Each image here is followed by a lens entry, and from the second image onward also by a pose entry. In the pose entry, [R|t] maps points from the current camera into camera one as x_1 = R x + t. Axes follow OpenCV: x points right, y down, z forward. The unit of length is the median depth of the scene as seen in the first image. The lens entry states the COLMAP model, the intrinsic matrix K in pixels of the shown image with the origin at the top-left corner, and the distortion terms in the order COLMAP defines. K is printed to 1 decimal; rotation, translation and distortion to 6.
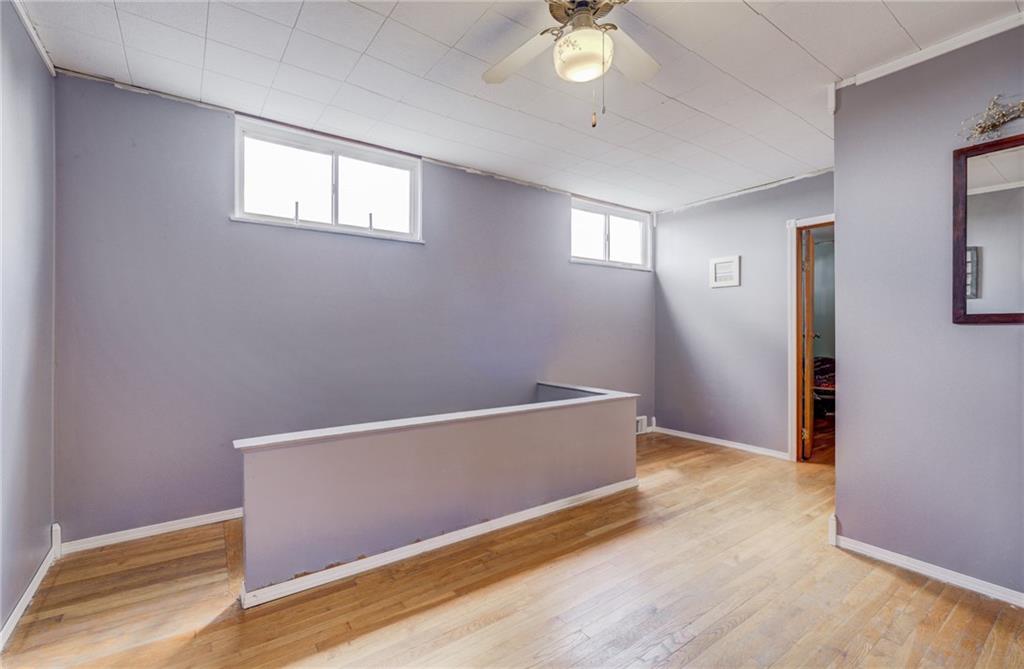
lens RADIAL K [[452.3, 0, 535.6], [0, 452.3, 333.5], [0, 0, 1]] dist [0.001285, 0.000970]
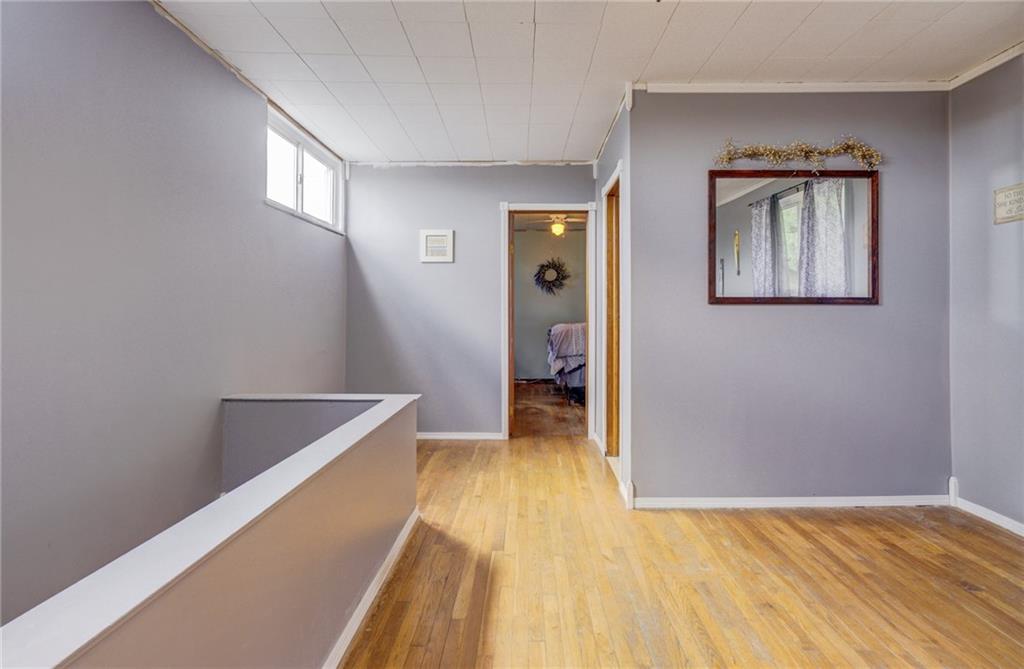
lens RADIAL K [[465.1, 0, 516.5], [0, 465.1, 309.2], [0, 0, 1]] dist [-0.002401, -0.000044]
pose [[0.609501, 0.007251, 0.792753, -0.288106], [0.005636, 0.999893, -0.013478, 0.004622], [-0.792766, 0.012683, 0.609395, 0.398166]]
